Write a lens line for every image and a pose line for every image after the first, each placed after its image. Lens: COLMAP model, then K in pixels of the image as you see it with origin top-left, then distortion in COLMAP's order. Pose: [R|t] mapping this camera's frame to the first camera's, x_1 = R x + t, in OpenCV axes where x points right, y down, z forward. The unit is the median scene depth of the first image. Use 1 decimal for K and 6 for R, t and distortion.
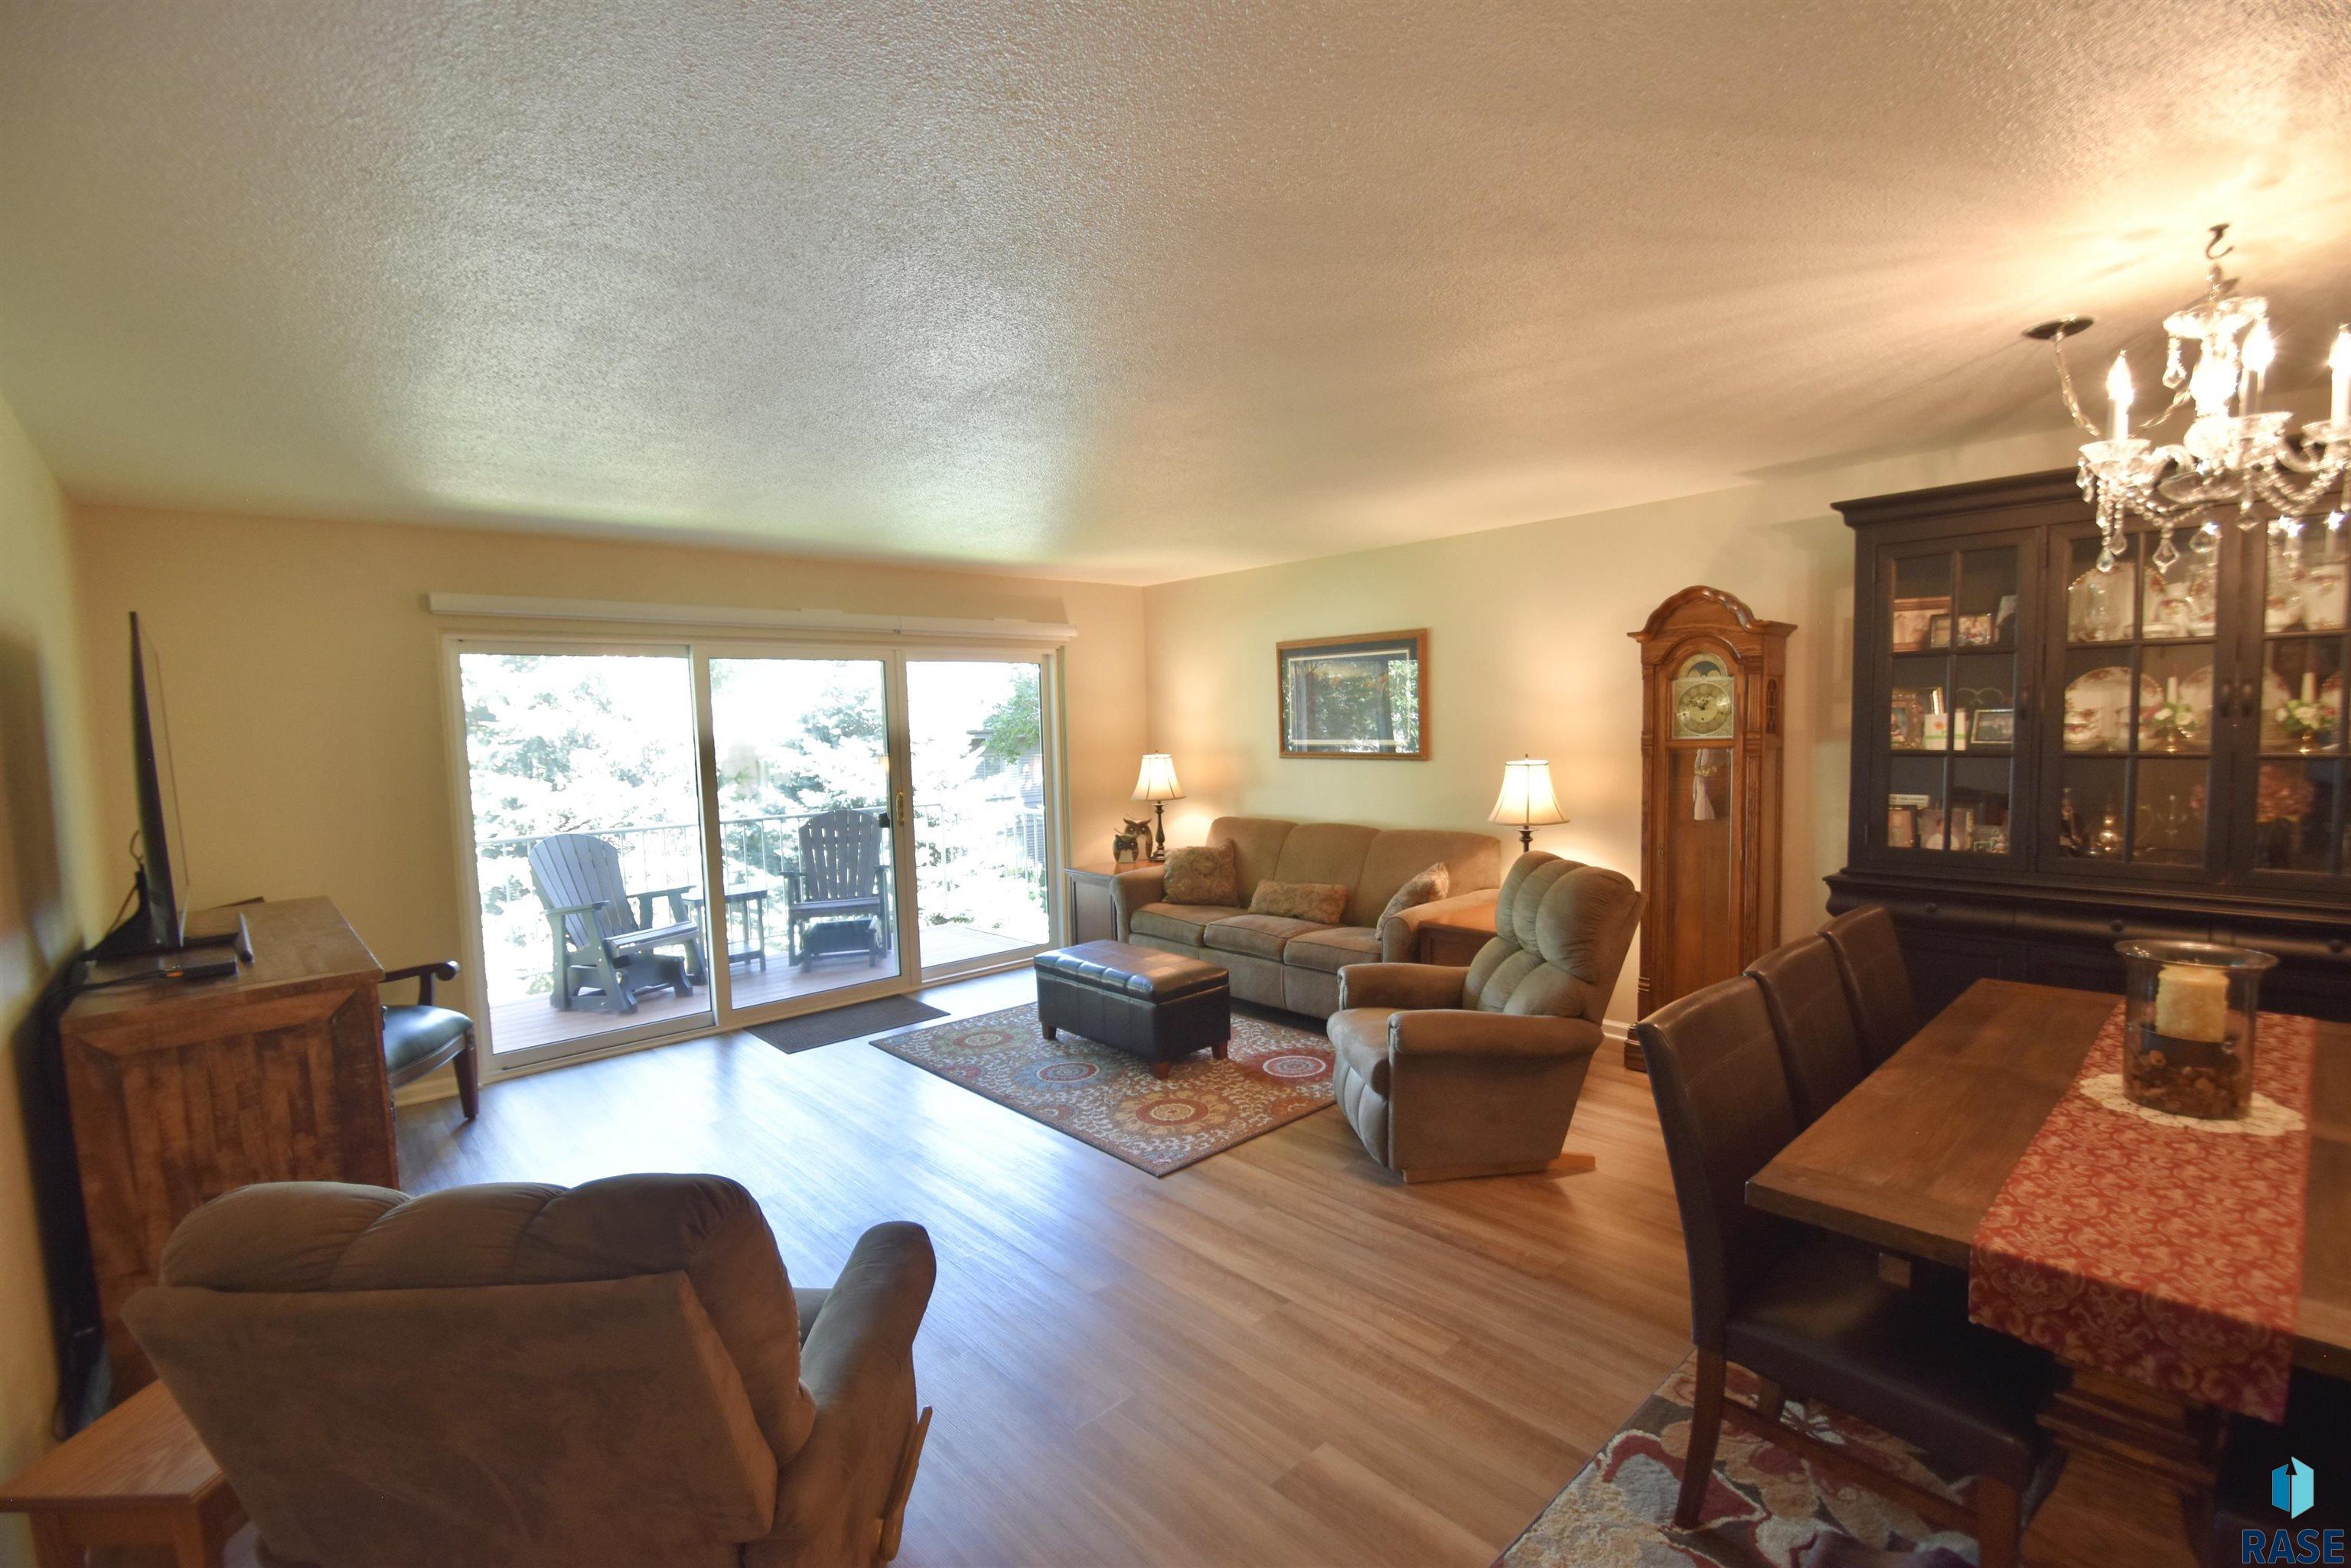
lens RADIAL K [[1043.9, 0, 1190.7], [0, 1043.9, 787.1], [0, 0, 1]] dist [-0.018442, -0.001484]
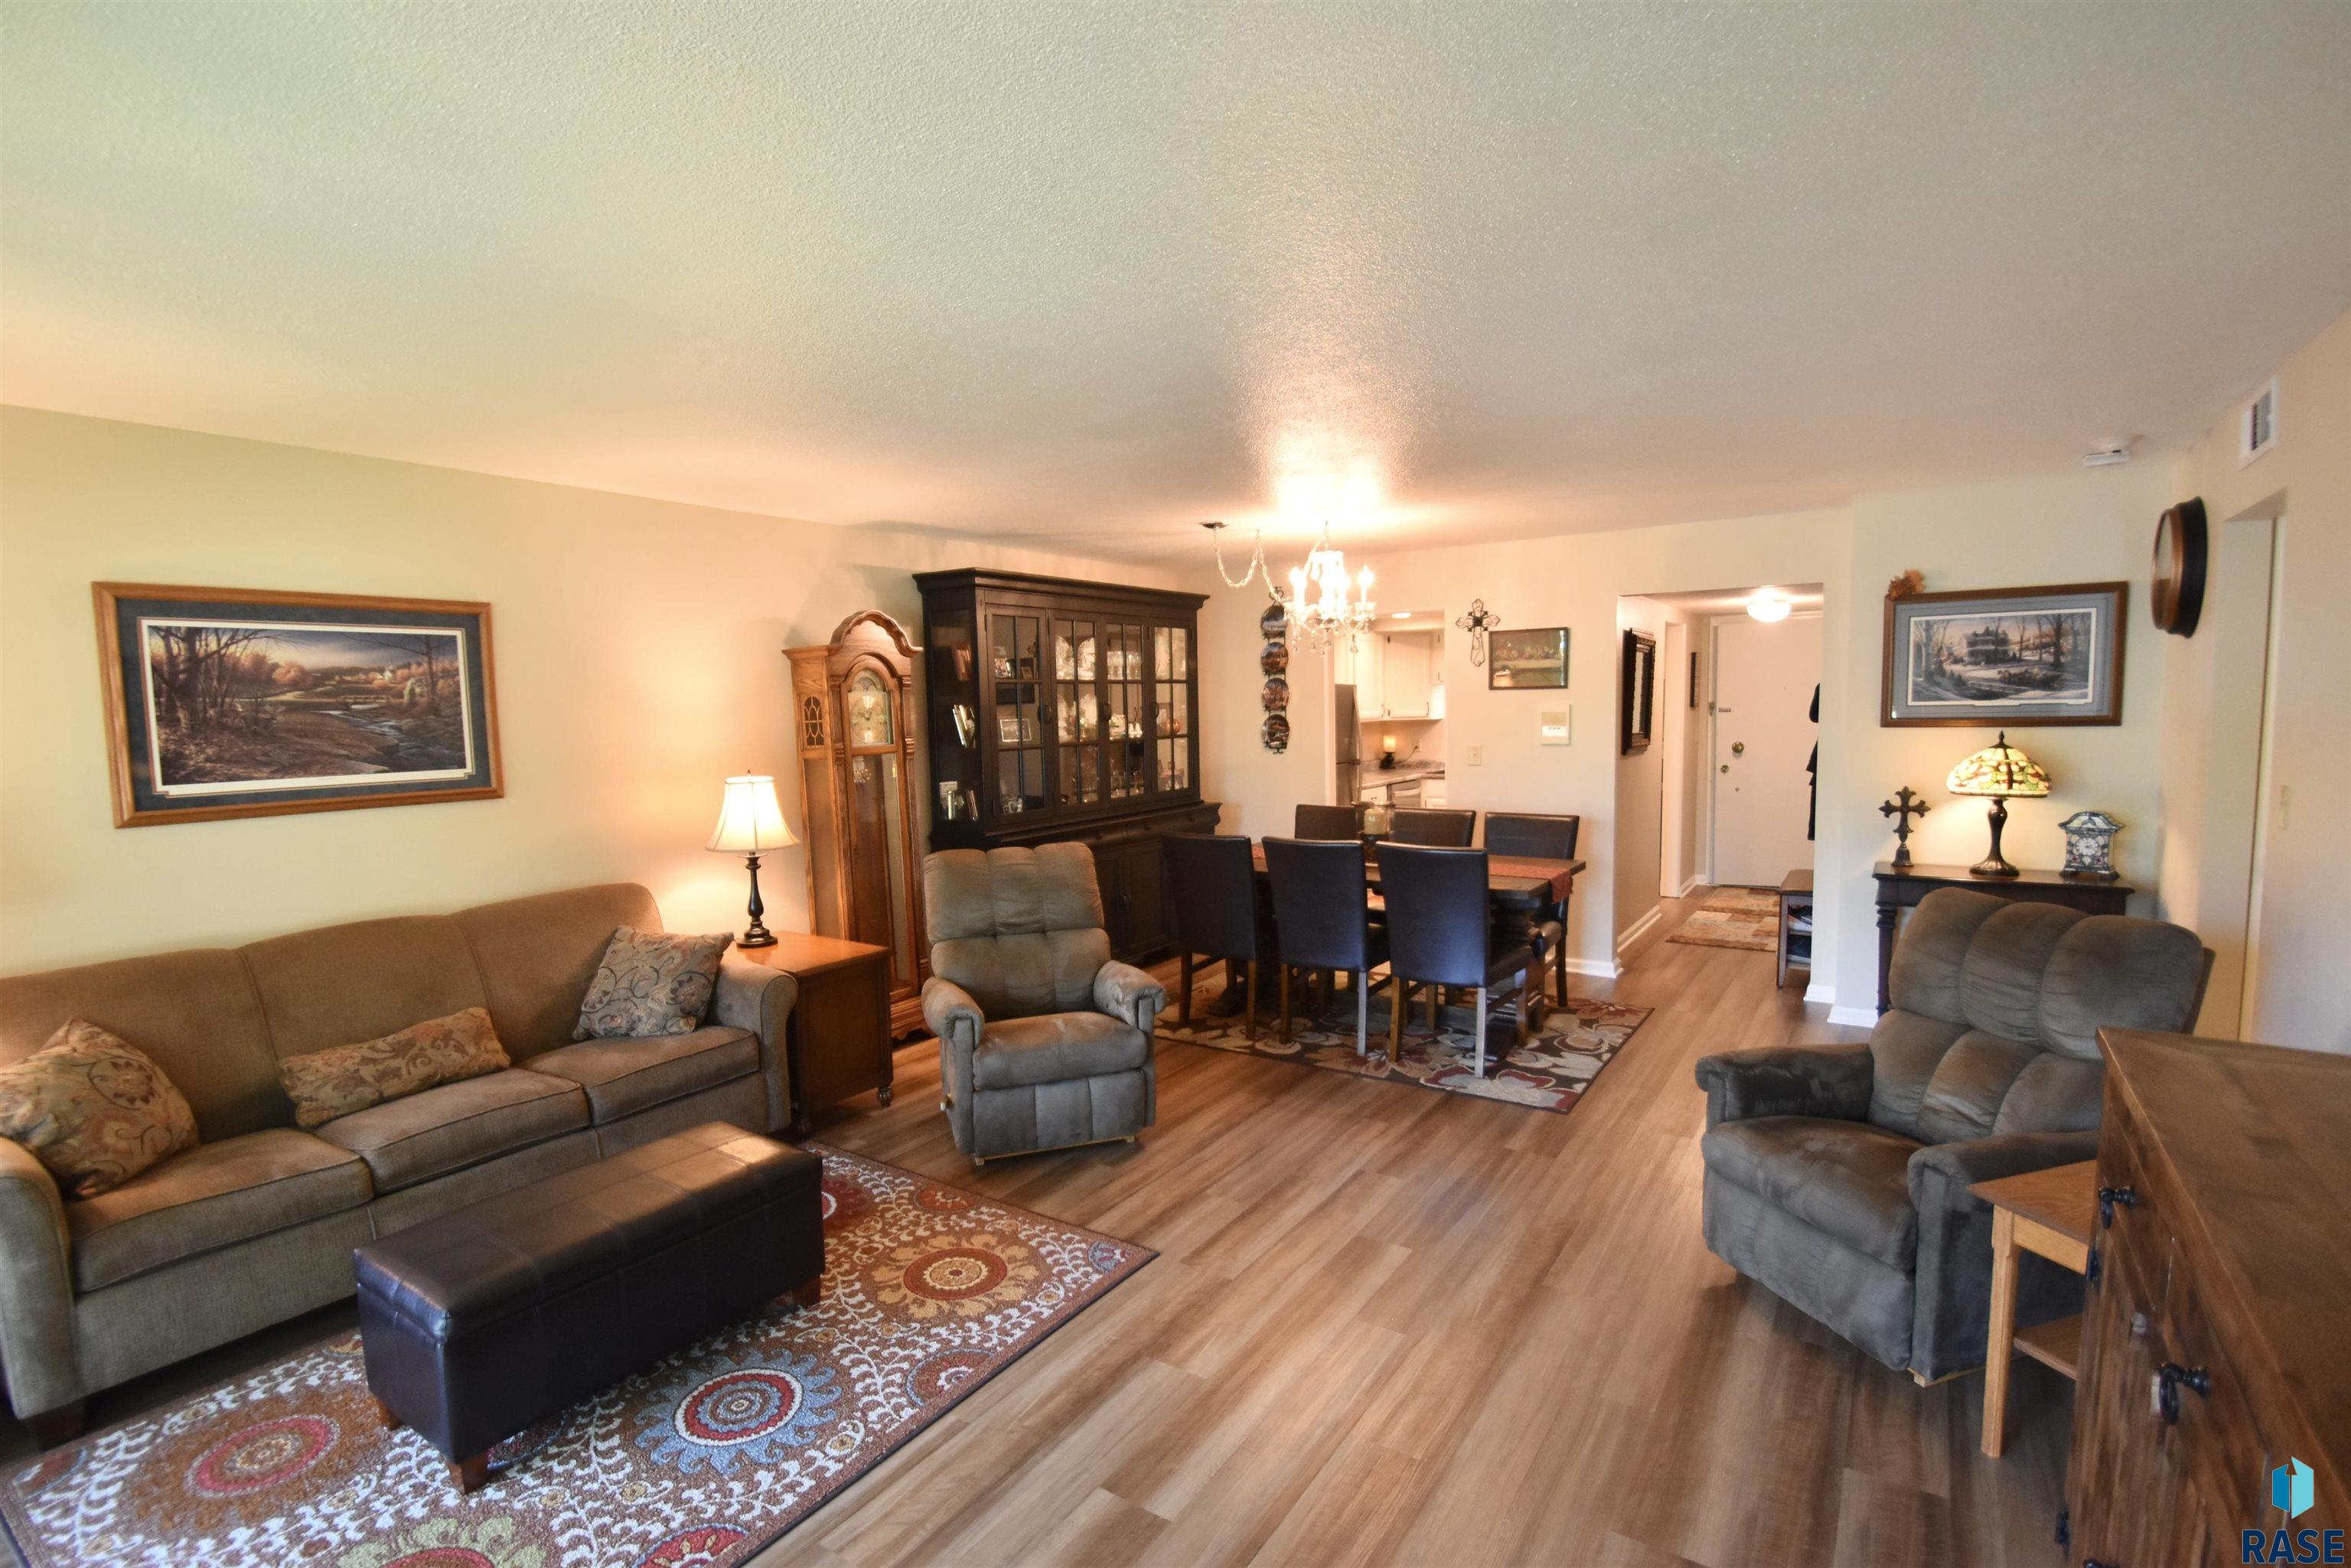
lens RADIAL K [[1043.9, 0, 1194.2], [0, 1043.9, 794.1], [0, 0, 1]] dist [-0.018442, -0.001484]
pose [[-0.221877, -0.048043, 0.973890, -0.707724], [0.096066, 0.992849, 0.070865, -0.043044], [-0.970331, 0.109281, -0.215676, 0.941822]]
